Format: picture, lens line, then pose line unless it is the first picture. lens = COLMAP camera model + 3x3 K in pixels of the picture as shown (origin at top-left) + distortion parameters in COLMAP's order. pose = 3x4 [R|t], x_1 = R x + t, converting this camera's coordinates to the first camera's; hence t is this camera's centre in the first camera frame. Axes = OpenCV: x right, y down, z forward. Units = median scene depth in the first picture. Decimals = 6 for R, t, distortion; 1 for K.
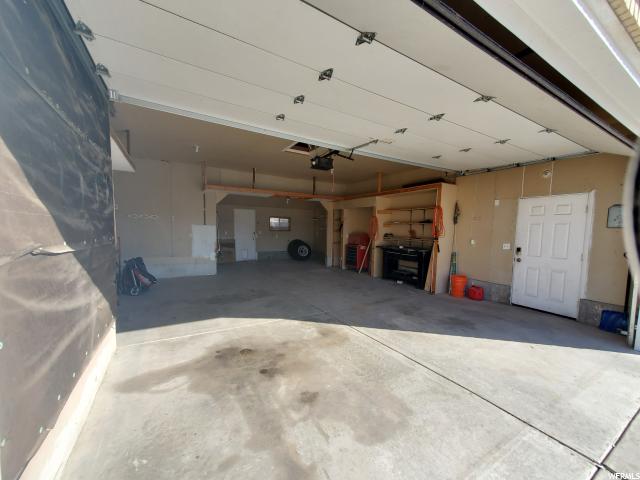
lens RADIAL K [[254.2, 0, 320.8], [0, 254.2, 244.6], [0, 0, 1]] dist [0.002130, 0.000046]
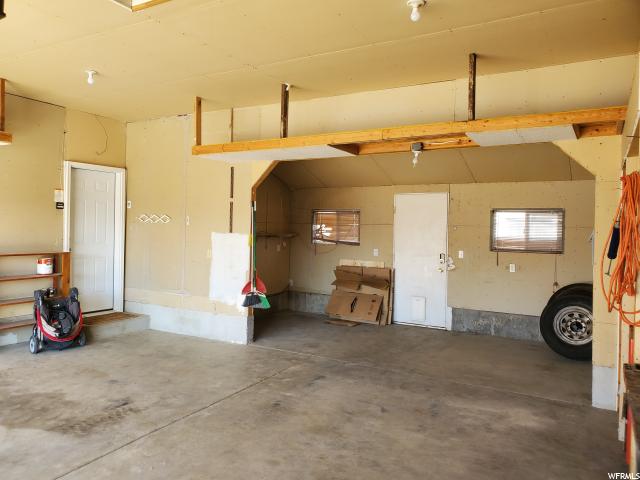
lens RADIAL K [[494.9, 0, 315.9], [0, 494.9, 226.0], [0, 0, 1]] dist [0.012517, -0.000306]
pose [[0.476014, -0.017147, -0.879270, 0.395792], [-0.070574, 0.995841, -0.057627, -0.046267], [0.876601, 0.089485, 0.472824, 0.673779]]
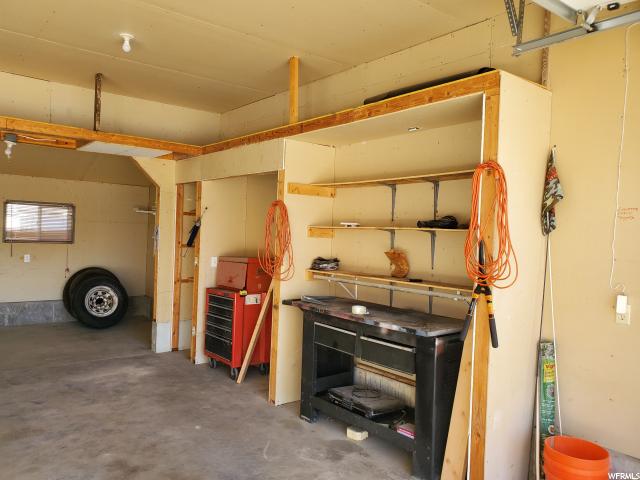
lens RADIAL K [[494.9, 0, 300.5], [0, 494.9, 229.5], [0, 0, 1]] dist [0.012517, -0.000306]
pose [[0.991832, 0.014810, 0.126686, 0.159750], [-0.005576, 0.997321, -0.072933, -0.035179], [-0.127427, 0.071631, 0.989258, 0.404118]]
